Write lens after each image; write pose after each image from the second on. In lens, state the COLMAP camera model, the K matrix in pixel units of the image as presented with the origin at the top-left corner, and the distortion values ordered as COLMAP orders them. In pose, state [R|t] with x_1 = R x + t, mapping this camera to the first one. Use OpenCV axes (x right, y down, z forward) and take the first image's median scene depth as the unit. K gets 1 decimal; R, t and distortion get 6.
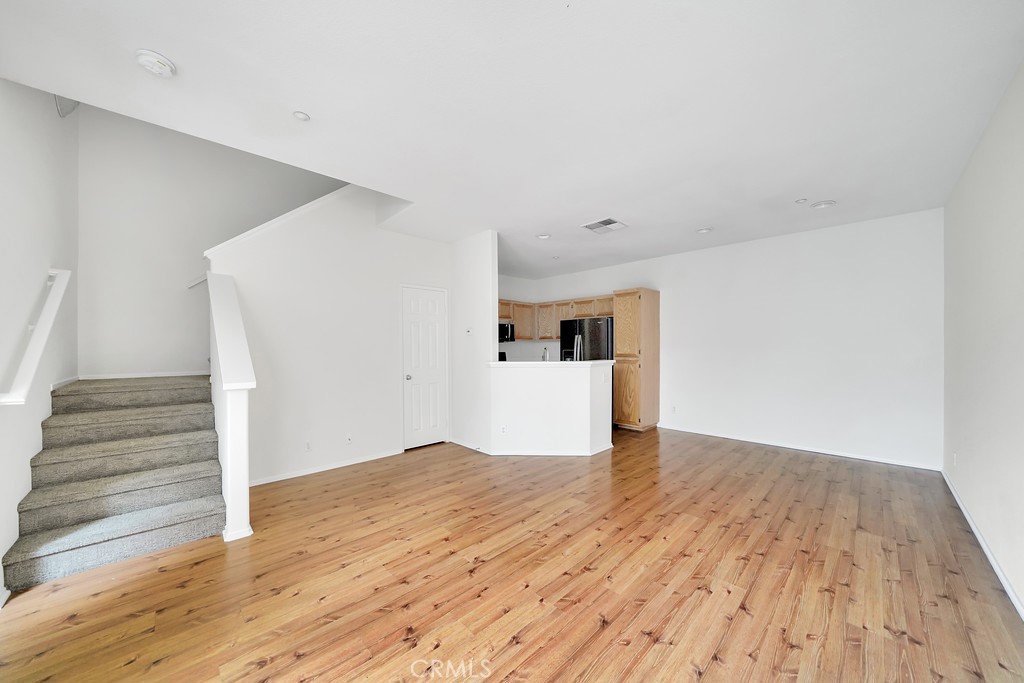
lens RADIAL K [[358.1, 0, 515.0], [0, 358.1, 342.8], [0, 0, 1]] dist [-0.022658, 0.000280]
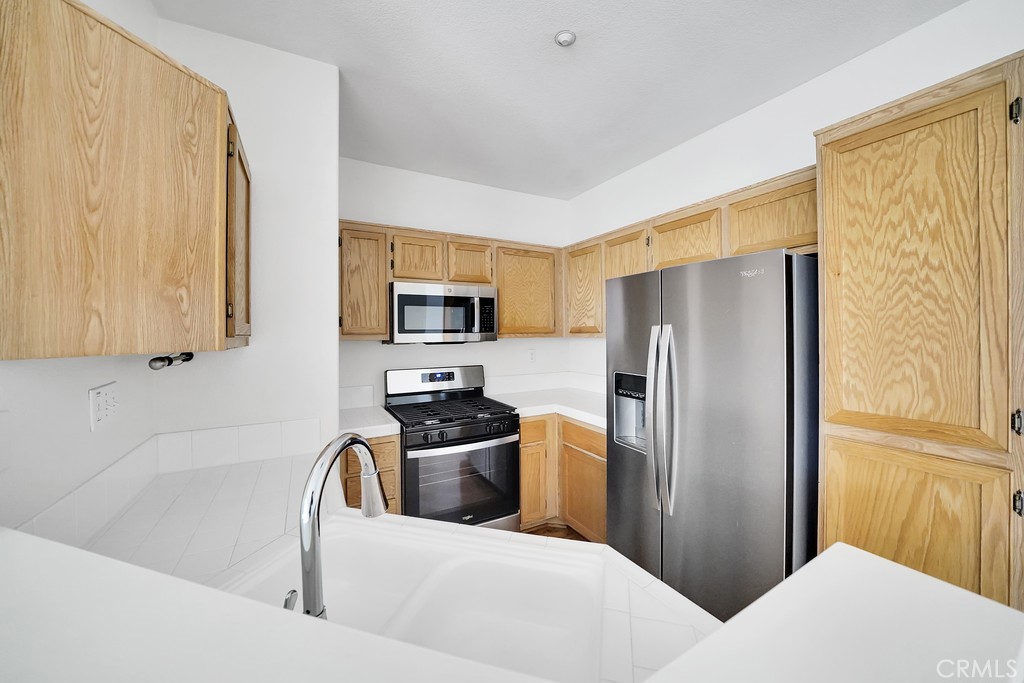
lens RADIAL K [[372.2, 0, 509.9], [0, 372.2, 332.0], [0, 0, 1]] dist [-0.023854, 0.000172]
pose [[0.962357, -0.003546, -0.271765, 0.290858], [0.006729, 0.999919, 0.010784, -0.040949], [0.271704, -0.012207, 0.962303, 1.399842]]
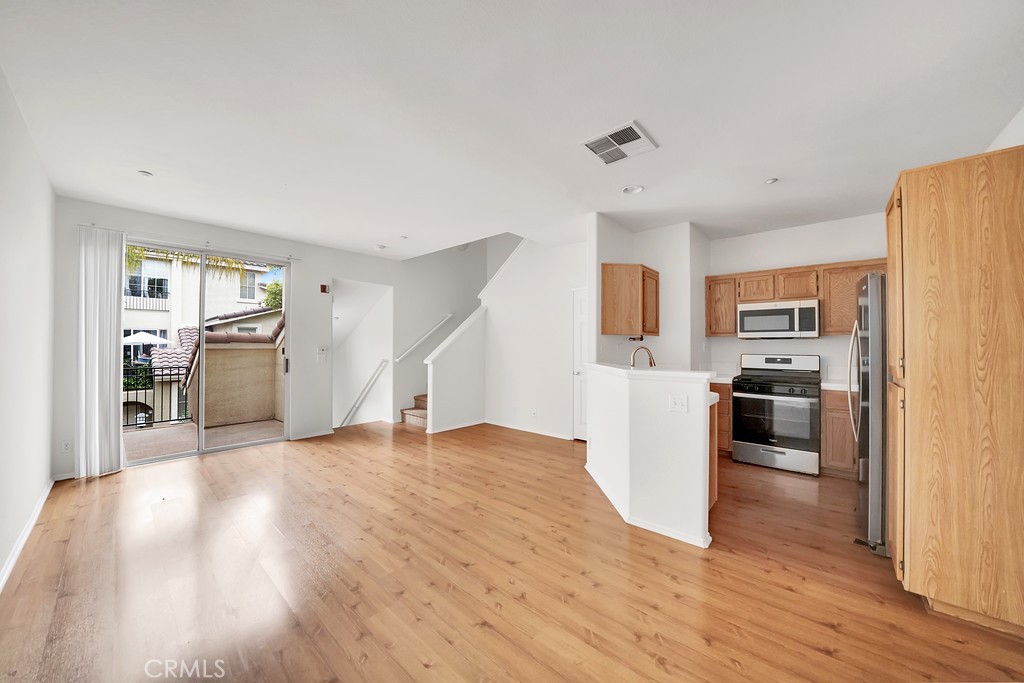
lens RADIAL K [[358.1, 0, 515.0], [0, 358.1, 342.8], [0, 0, 1]] dist [-0.022658, 0.000280]
pose [[0.077701, -0.002781, -0.996973, 1.182460], [0.007191, 0.999972, -0.002229, 0.007889], [0.996951, -0.006996, 0.077719, 1.110003]]
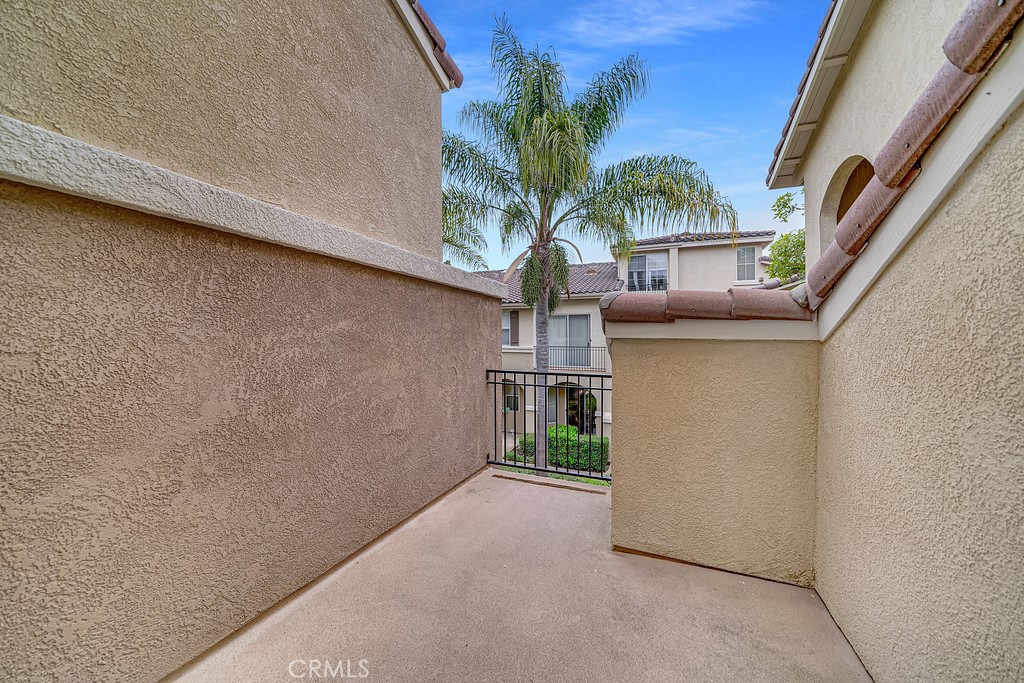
lens RADIAL K [[355.3, 0, 523.0], [0, 355.3, 337.9], [0, 0, 1]] dist [-0.021647, 0.000025]
pose [[-0.909344, -0.001243, -0.416043, -0.459350], [0.001783, 0.999975, -0.006885, 0.028548], [0.416041, -0.007003, -0.909319, 0.105250]]
